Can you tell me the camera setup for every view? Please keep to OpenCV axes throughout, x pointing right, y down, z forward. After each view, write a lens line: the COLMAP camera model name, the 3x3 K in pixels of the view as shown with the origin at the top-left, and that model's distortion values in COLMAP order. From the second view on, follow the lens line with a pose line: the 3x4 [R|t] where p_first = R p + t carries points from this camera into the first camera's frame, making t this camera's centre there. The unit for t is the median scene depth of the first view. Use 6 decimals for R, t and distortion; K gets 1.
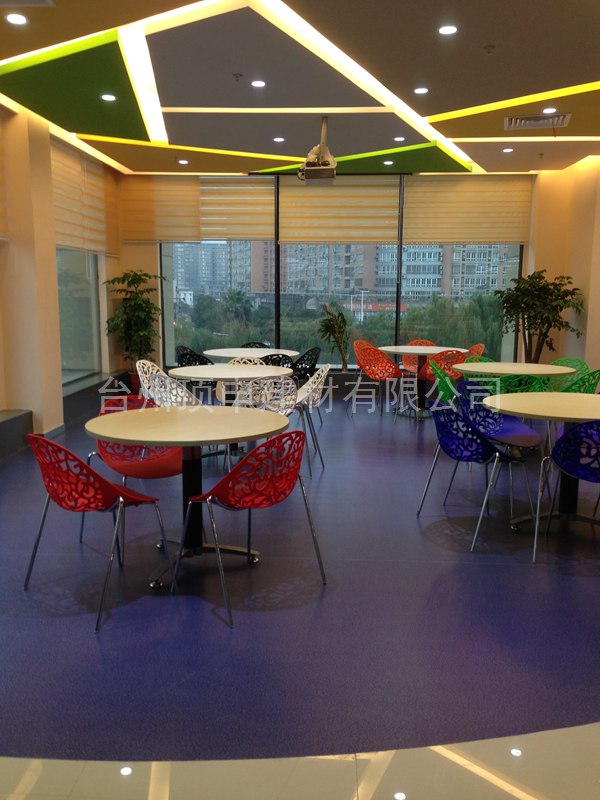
lens RADIAL K [[747.2, 0, 300.7], [0, 747.2, 401.6], [0, 0, 1]] dist [0.020227, 0.000000]
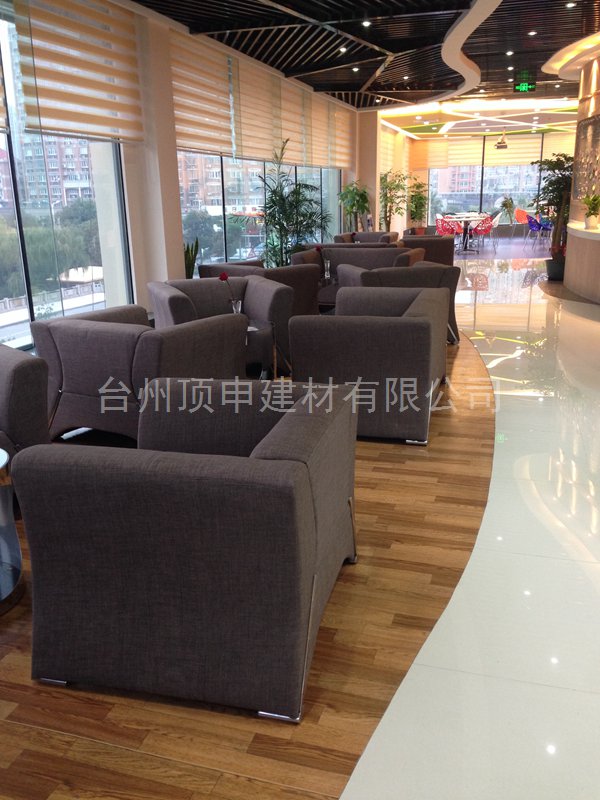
lens RADIAL K [[747.2, 0, 297.9], [0, 747.2, 399.8], [0, 0, 1]] dist [0.020227, 0.000000]
pose [[0.970566, 0.033205, -0.238535, -0.011553], [-0.003962, 0.992517, 0.122039, 0.204020], [0.240803, -0.117502, 0.963435, -1.352250]]
